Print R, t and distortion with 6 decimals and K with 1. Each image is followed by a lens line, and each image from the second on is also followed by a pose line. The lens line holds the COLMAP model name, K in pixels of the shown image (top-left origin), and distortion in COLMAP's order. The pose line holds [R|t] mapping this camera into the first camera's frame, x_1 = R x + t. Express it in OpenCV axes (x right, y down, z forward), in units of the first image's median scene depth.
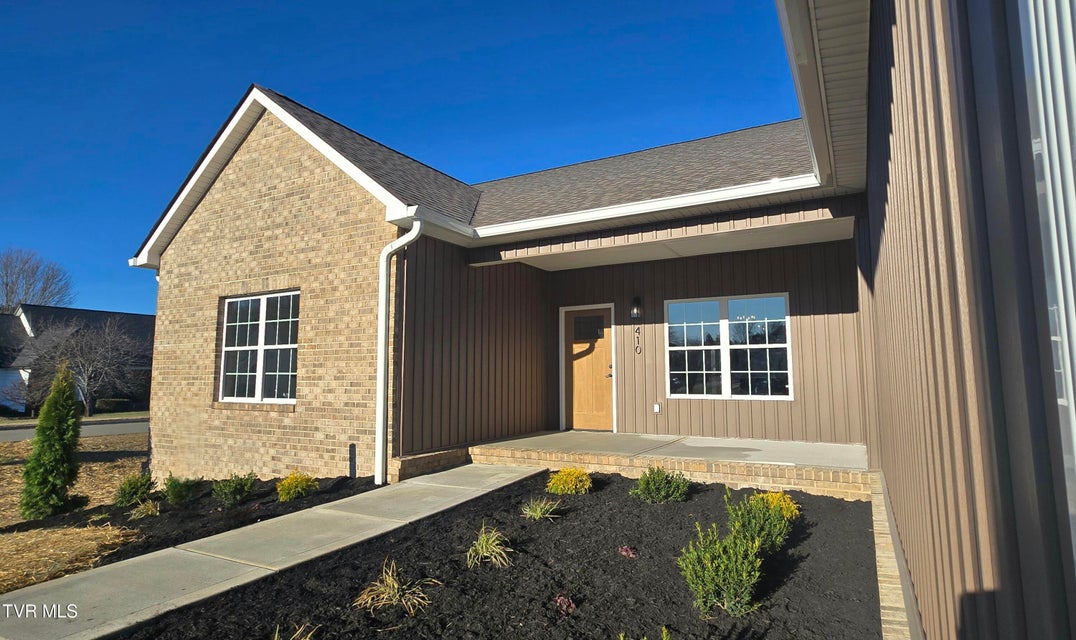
lens RADIAL K [[569.3, 0, 544.9], [0, 569.3, 312.0], [0, 0, 1]] dist [0.003386, 0.000221]
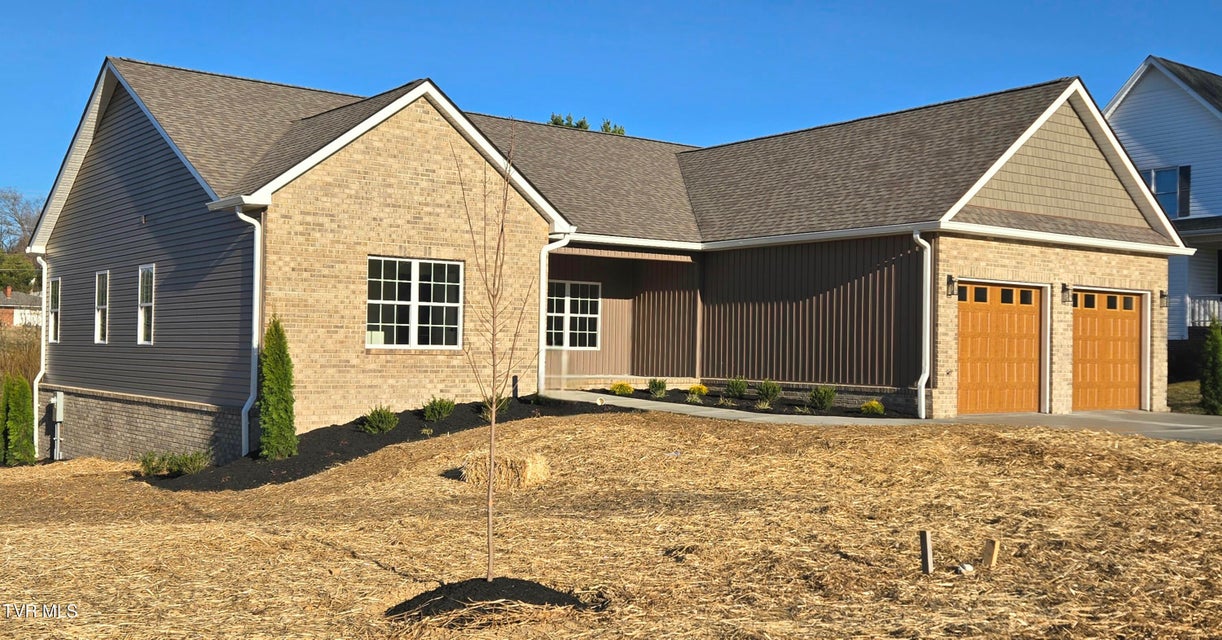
lens RADIAL K [[1217.1, 0, 636.8], [0, 1217.1, 326.3], [0, 0, 1]] dist [0.115067, 0.000000]
pose [[0.391511, 0.025318, 0.919825, -2.669206], [-0.120200, 0.992463, 0.023844, -0.007356], [-0.912289, -0.119898, 0.391603, -0.438882]]
